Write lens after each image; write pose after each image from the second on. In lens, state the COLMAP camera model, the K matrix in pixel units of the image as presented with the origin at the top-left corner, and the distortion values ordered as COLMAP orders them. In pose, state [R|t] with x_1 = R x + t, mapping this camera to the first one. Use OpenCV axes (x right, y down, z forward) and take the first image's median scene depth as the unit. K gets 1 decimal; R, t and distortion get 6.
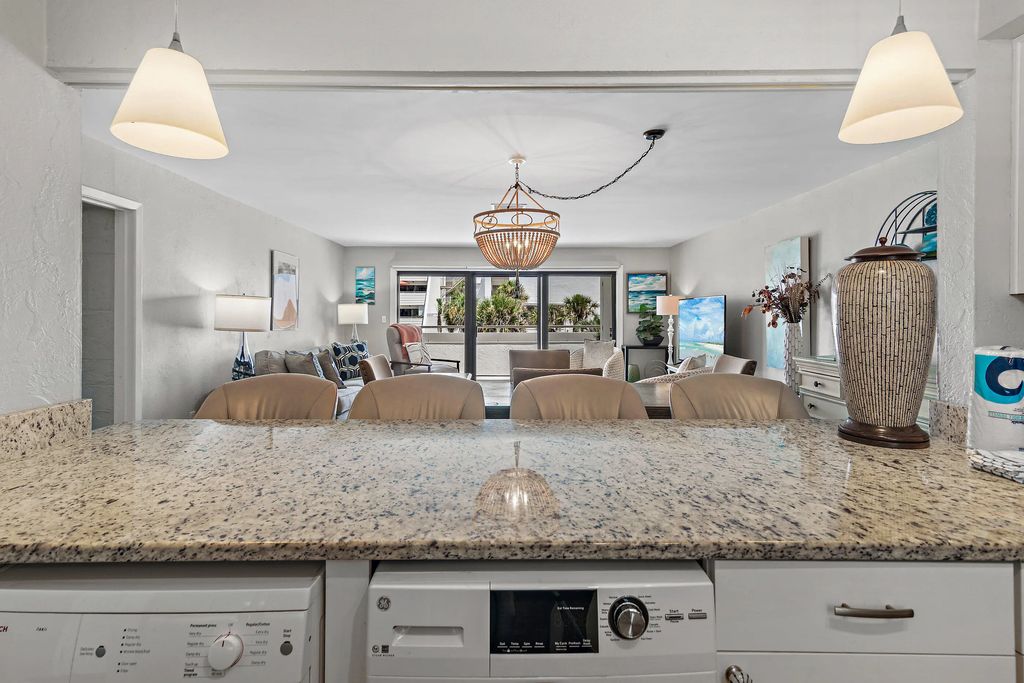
lens RADIAL K [[506.8, 0, 510.4], [0, 506.8, 313.0], [0, 0, 1]] dist [0.001582, 0.007828]
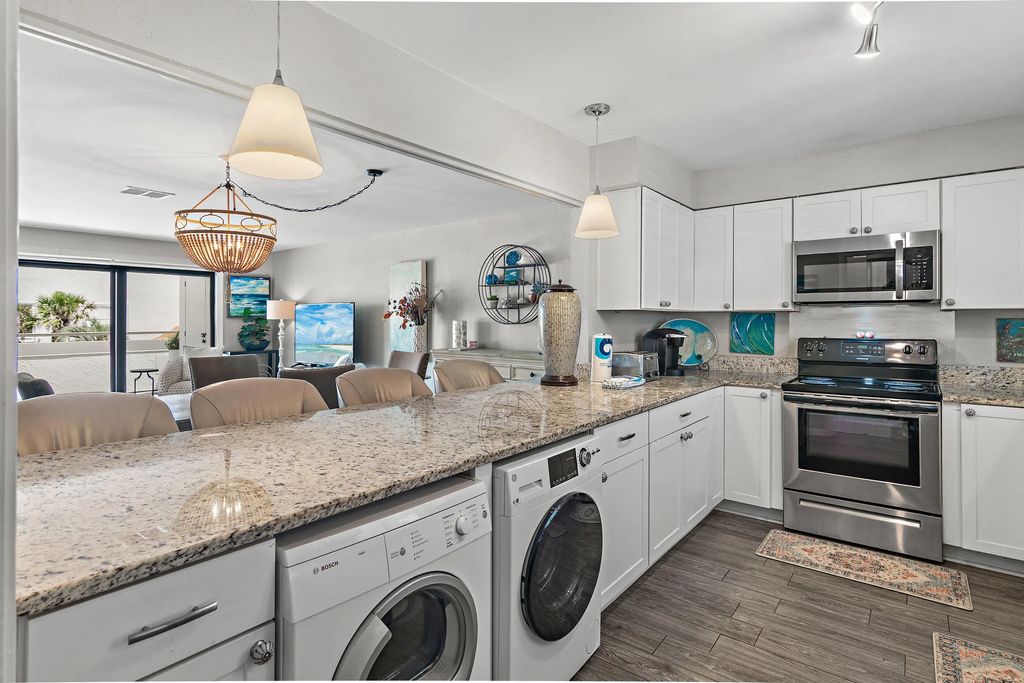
lens RADIAL K [[516.6, 0, 512.3], [0, 516.6, 319.1], [0, 0, 1]] dist [-0.000796, -0.000088]
pose [[0.622153, 0.000561, 0.782896, -0.327908], [-0.003753, 0.999990, 0.002265, -0.000778], [-0.782887, -0.004347, 0.622149, -0.028593]]
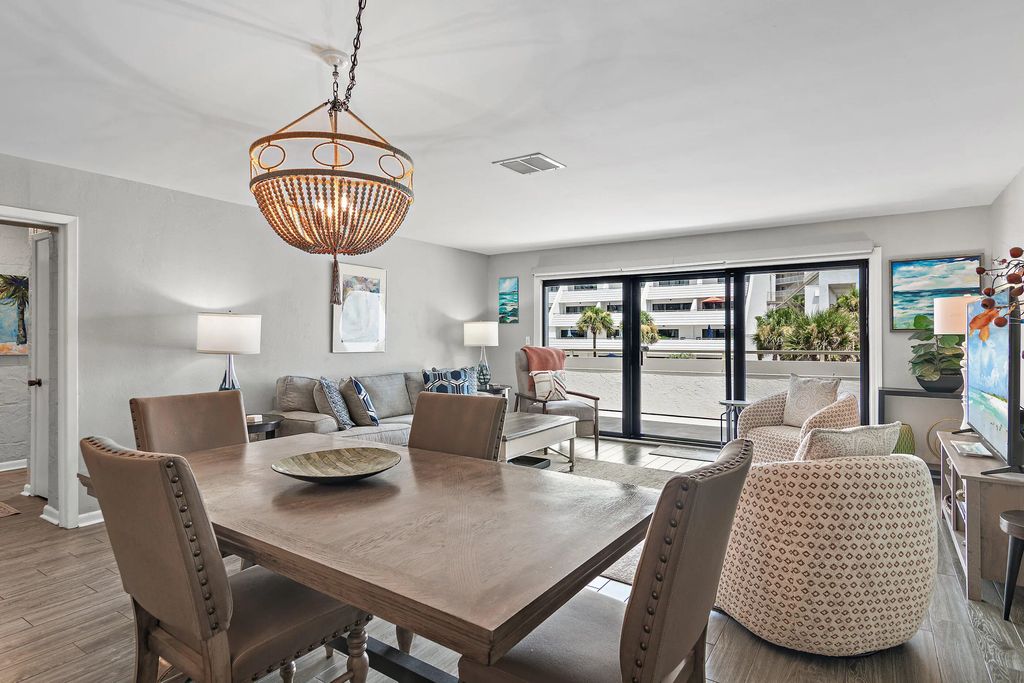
lens RADIAL K [[539.8, 0, 528.1], [0, 539.8, 338.1], [0, 0, 1]] dist [-0.002370, -0.000371]
pose [[0.830979, 0.000988, -0.556303, 0.384335], [0.003038, 0.999975, 0.006314, 0.004631], [0.556296, -0.006937, 0.830955, 0.460771]]
